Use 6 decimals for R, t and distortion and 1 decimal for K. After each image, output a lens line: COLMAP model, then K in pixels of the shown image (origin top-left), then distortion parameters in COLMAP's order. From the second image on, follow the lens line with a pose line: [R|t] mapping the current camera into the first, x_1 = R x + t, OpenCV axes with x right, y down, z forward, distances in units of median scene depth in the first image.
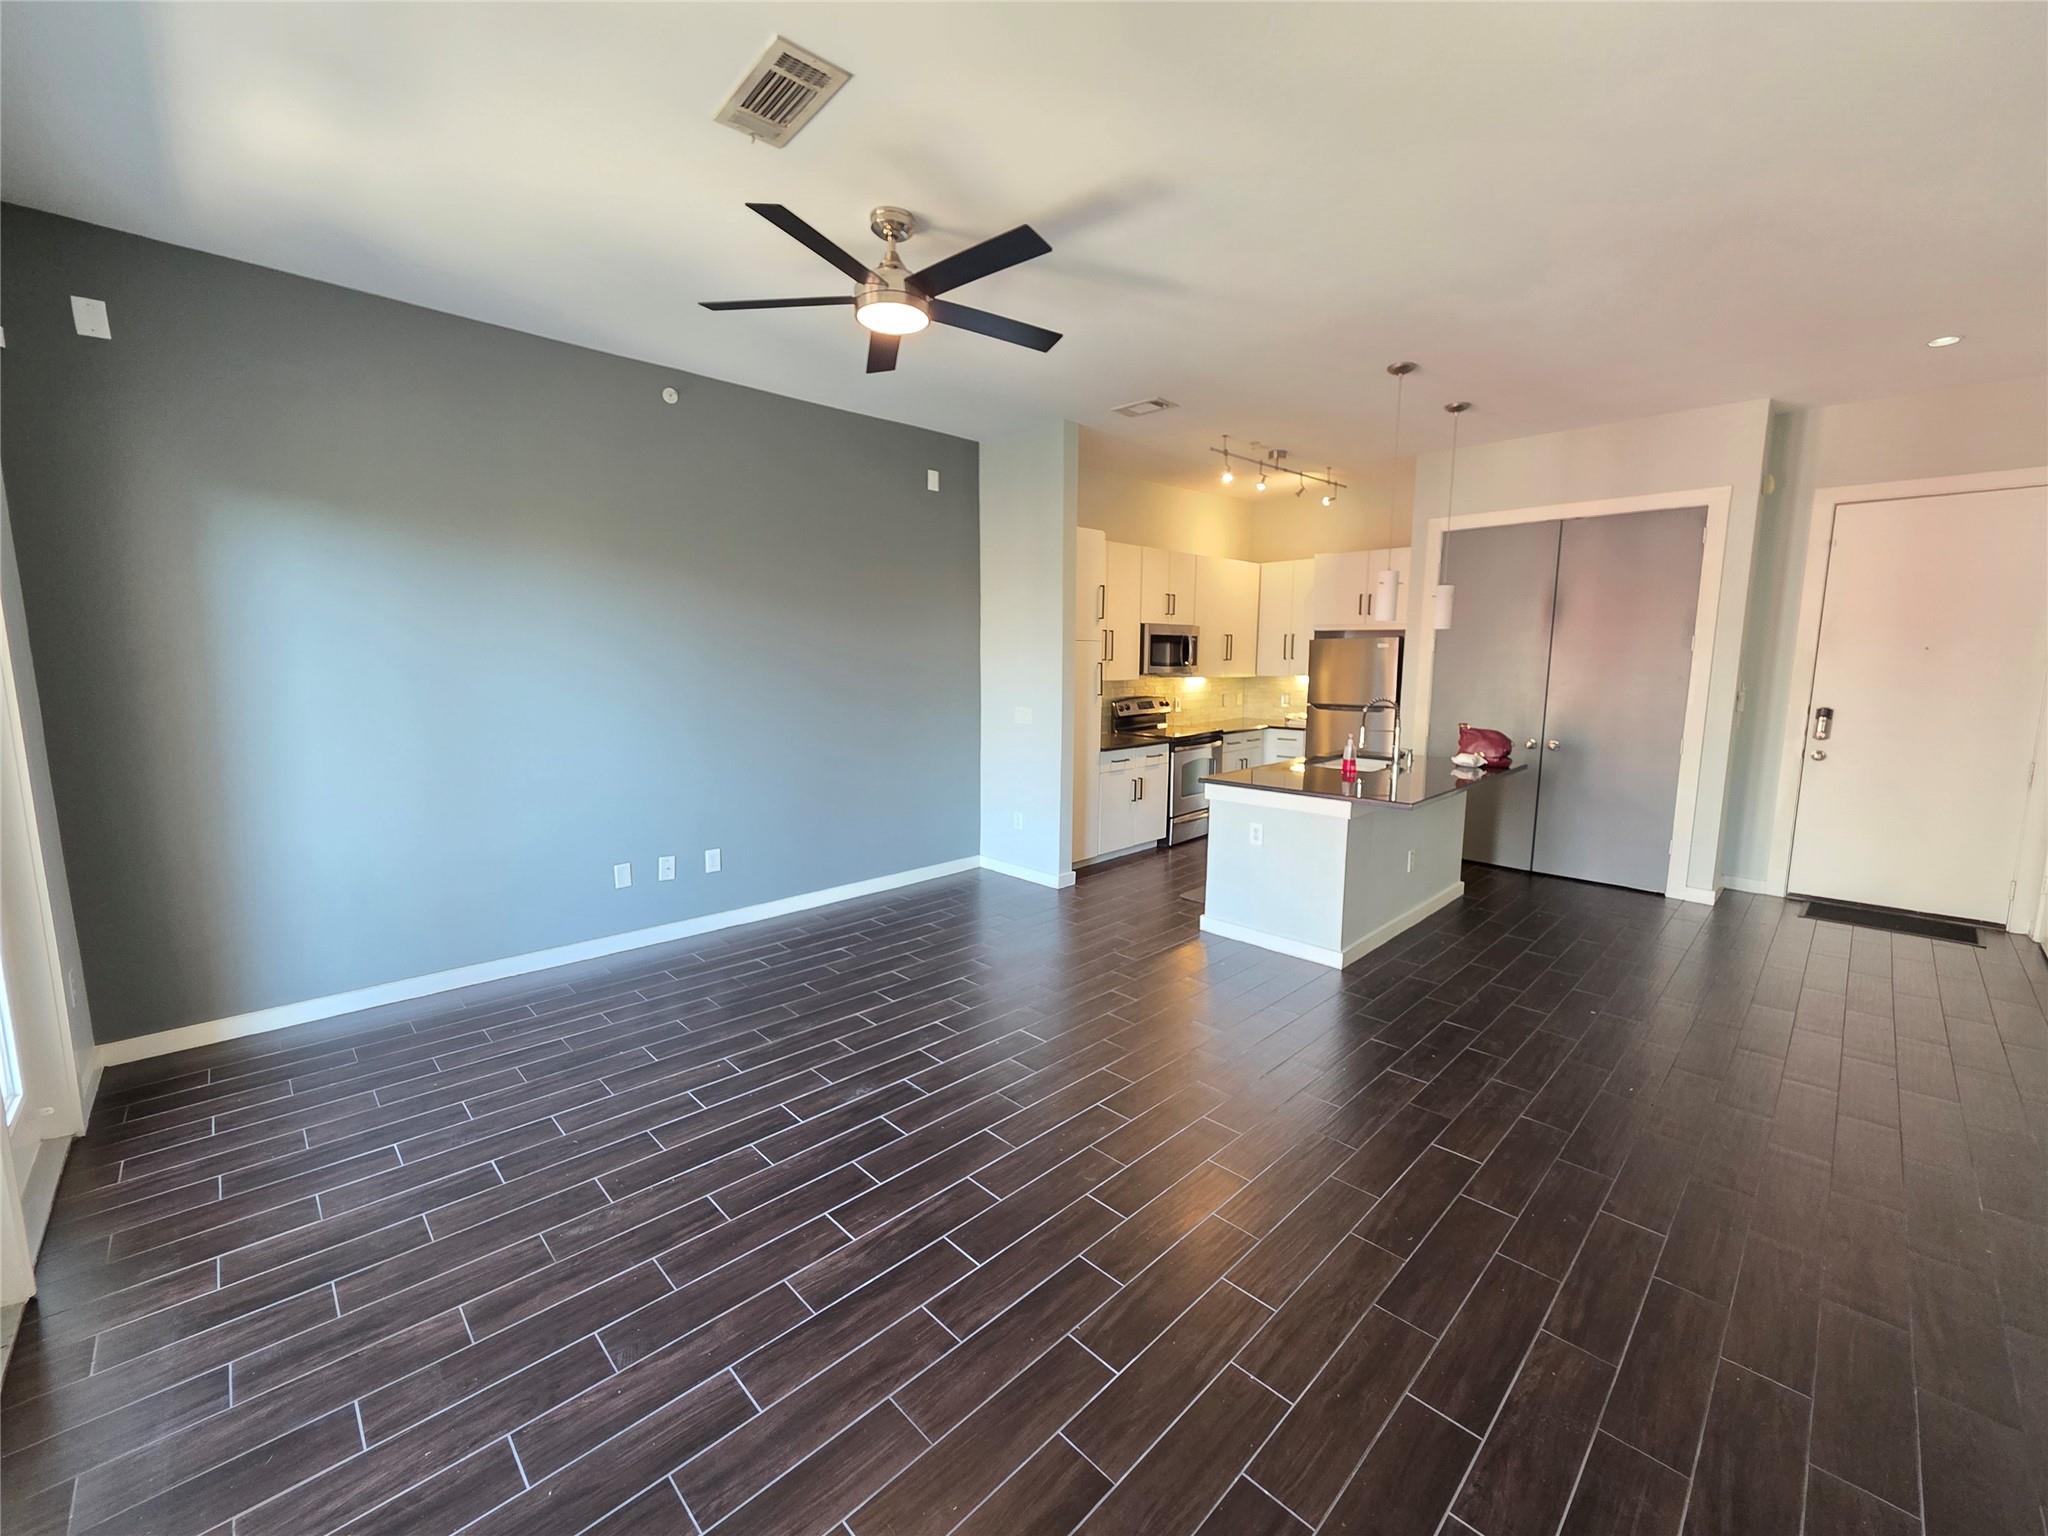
lens RADIAL K [[813.9, 0, 1024.0], [0, 813.9, 768.0], [0, 0, 1]] dist [-0.000295, -0.000760]
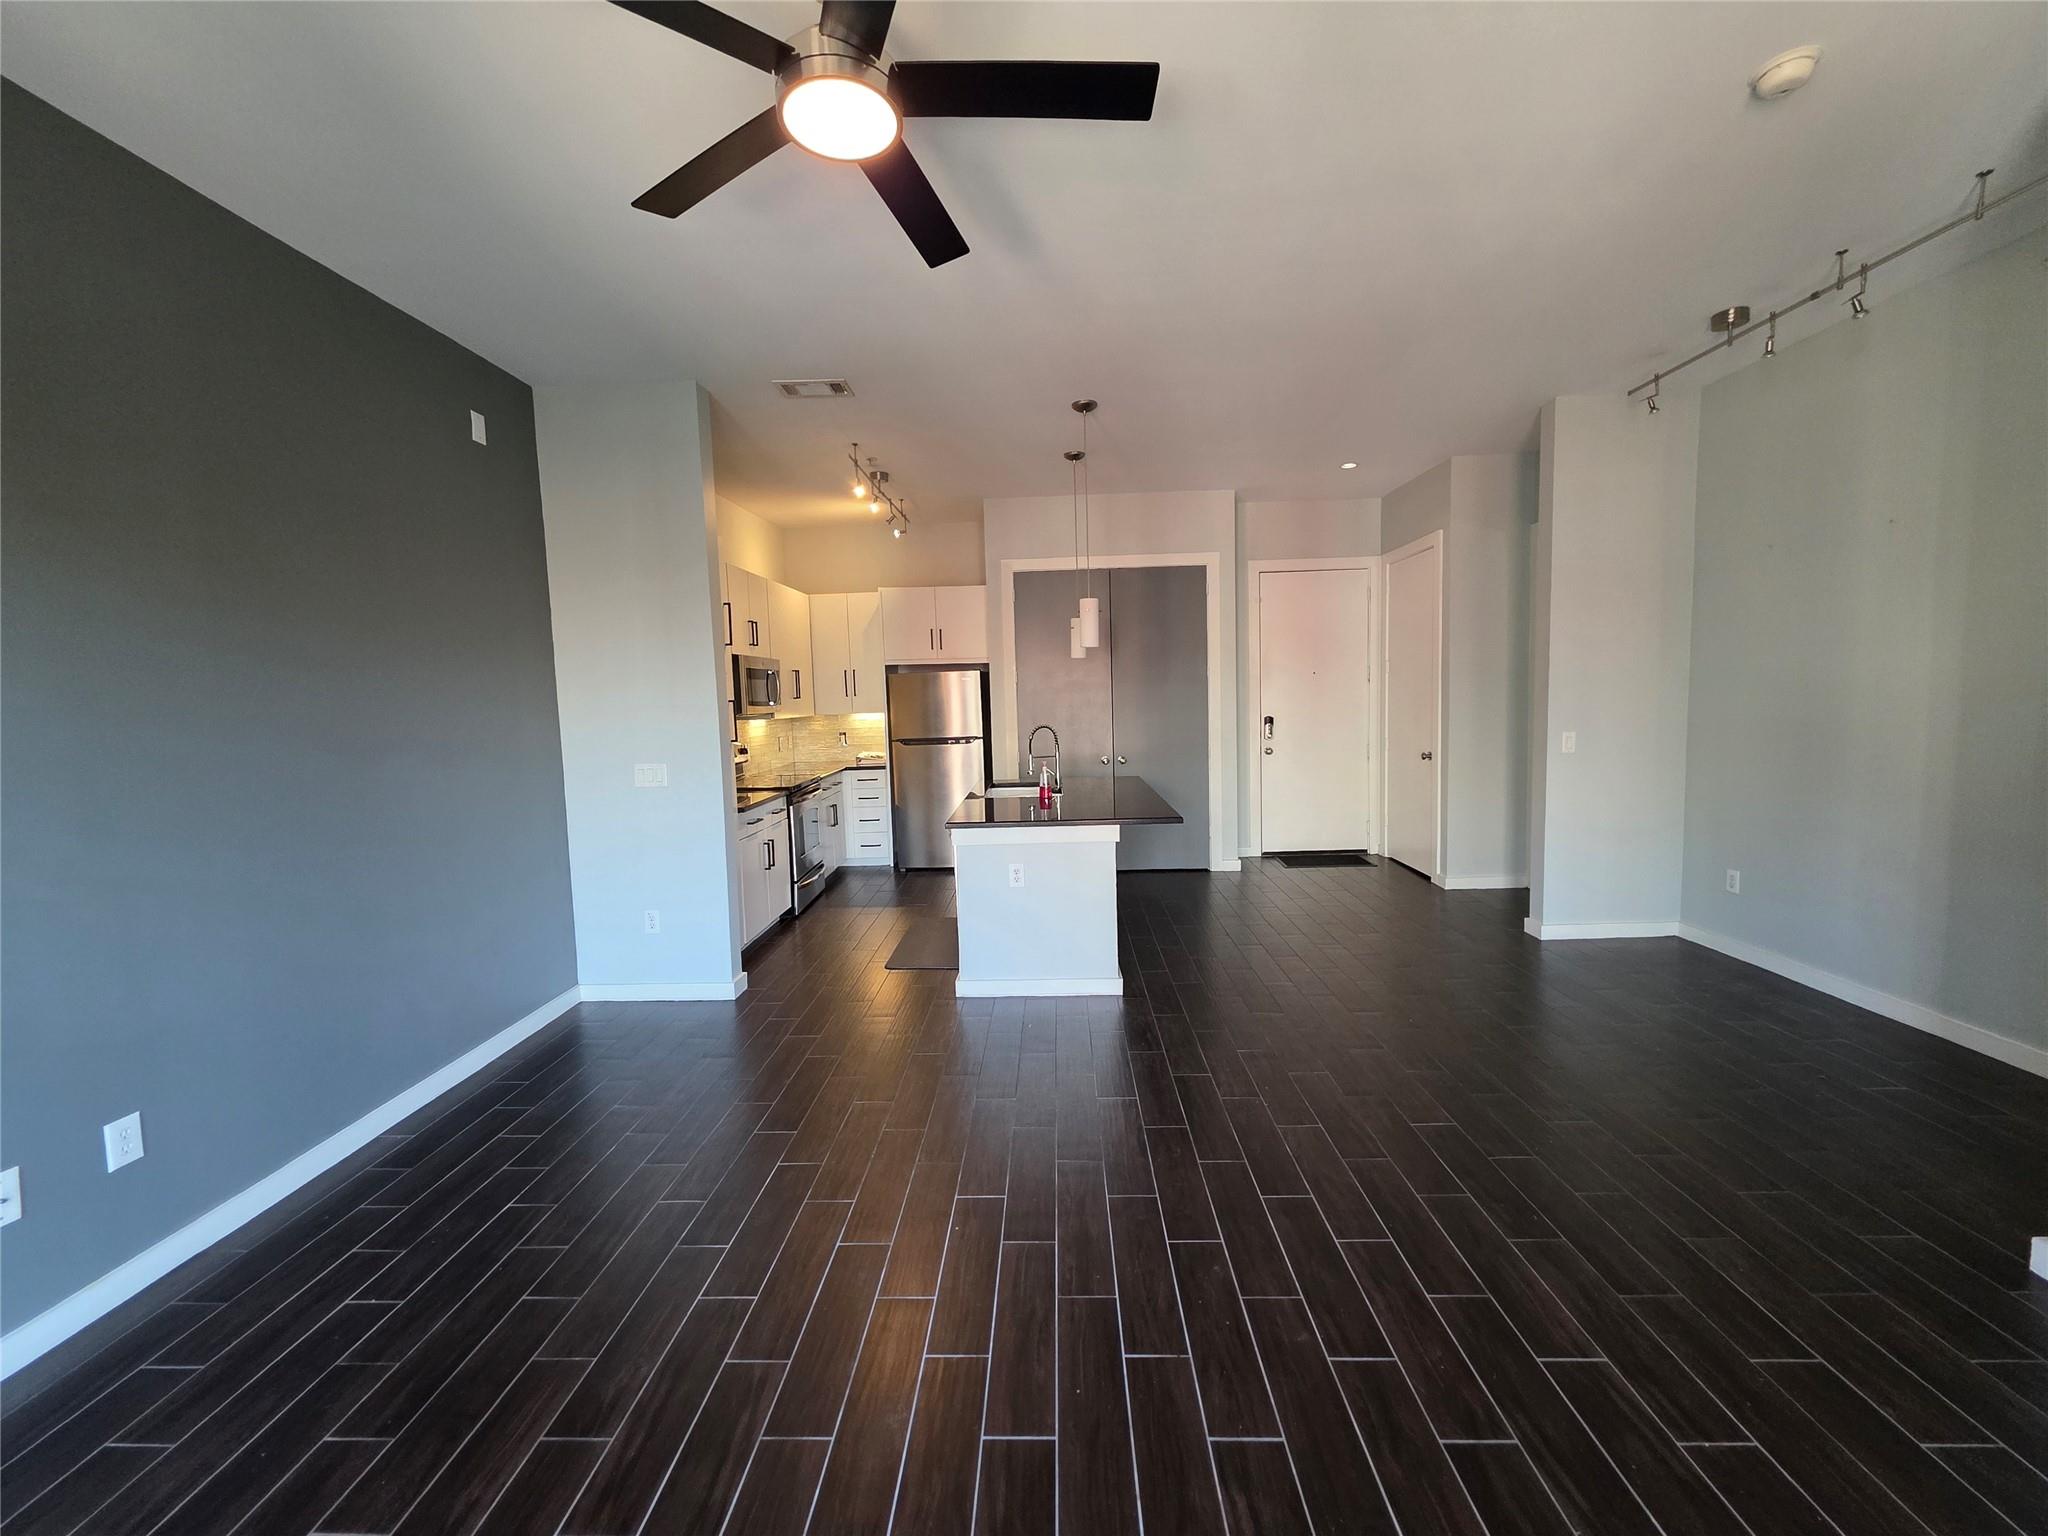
lens RADIAL K [[813.9, 0, 1024.0], [0, 813.9, 768.0], [0, 0, 1]] dist [-0.000295, -0.000760]
pose [[0.723332, -0.084612, 0.685297, -0.277605], [0.124961, 0.992117, -0.009403, -0.024582], [-0.679099, 0.092437, 0.728203, 0.269870]]
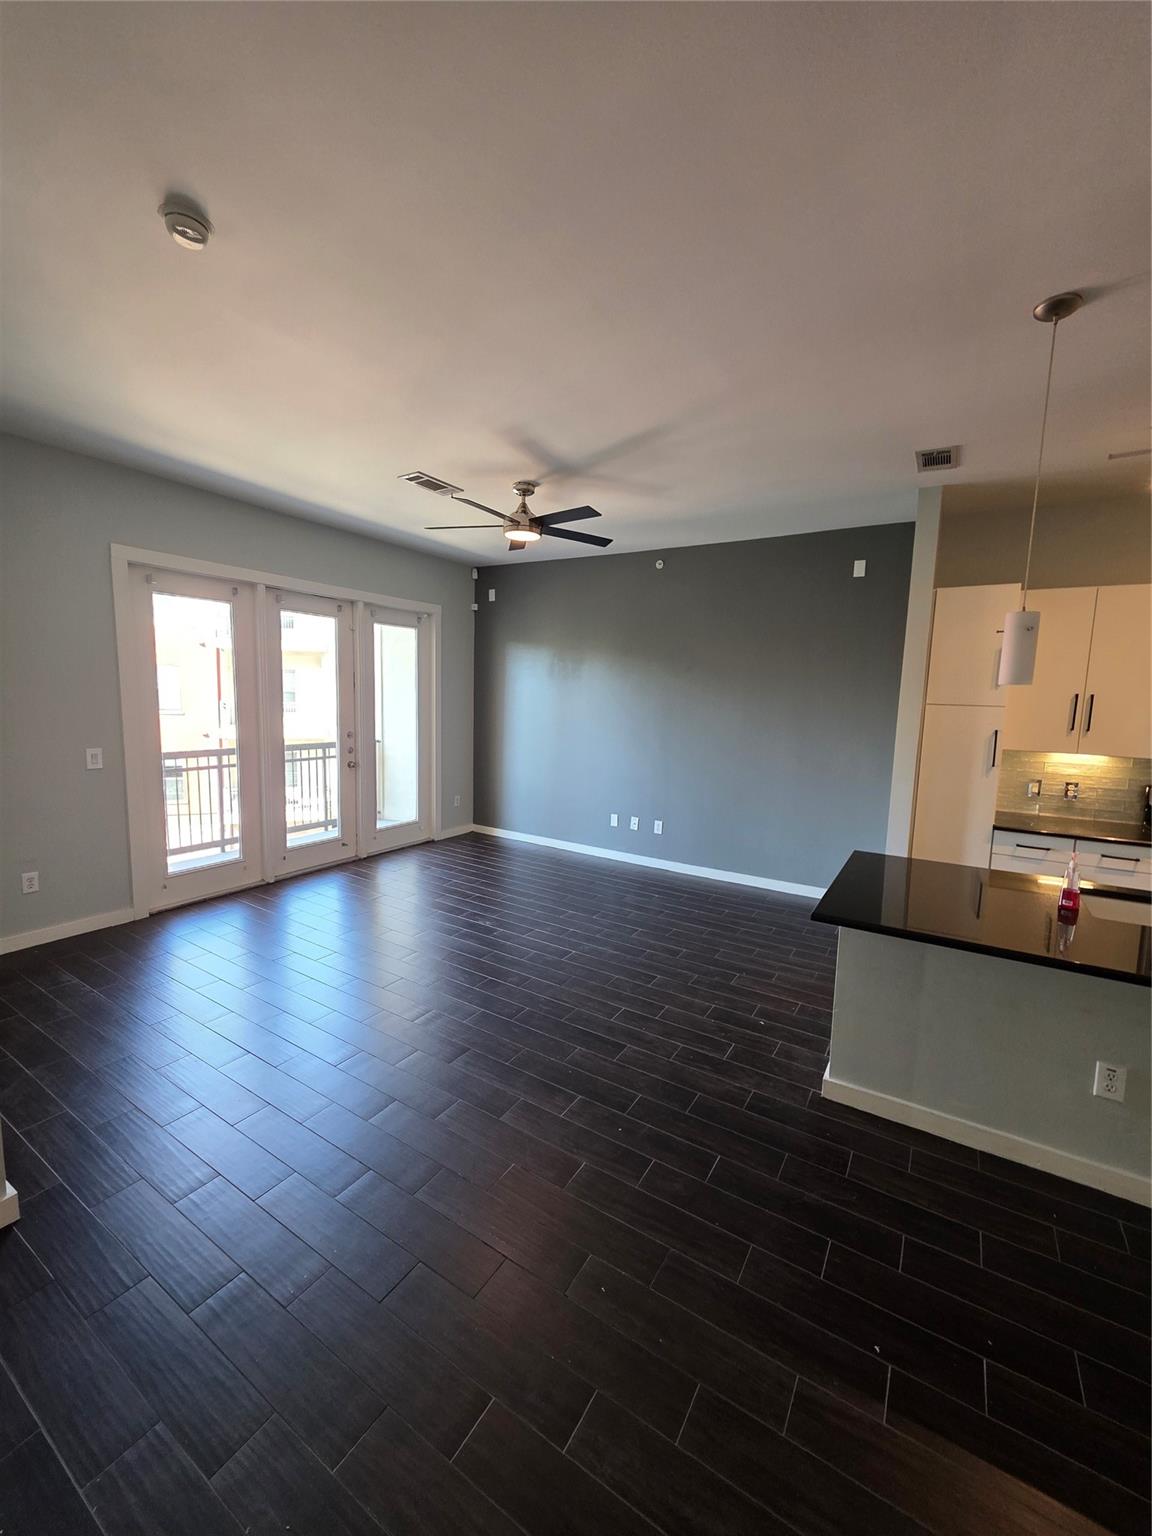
lens RADIAL K [[610.4, 0, 576.0], [0, 610.4, 768.0], [0, 0, 1]] dist [-0.000295, -0.000760]
pose [[0.244005, 0.122206, -0.962043, 0.712251], [-0.158122, 0.983766, 0.084861, -0.081146], [0.956796, 0.131414, 0.259367, 0.432703]]
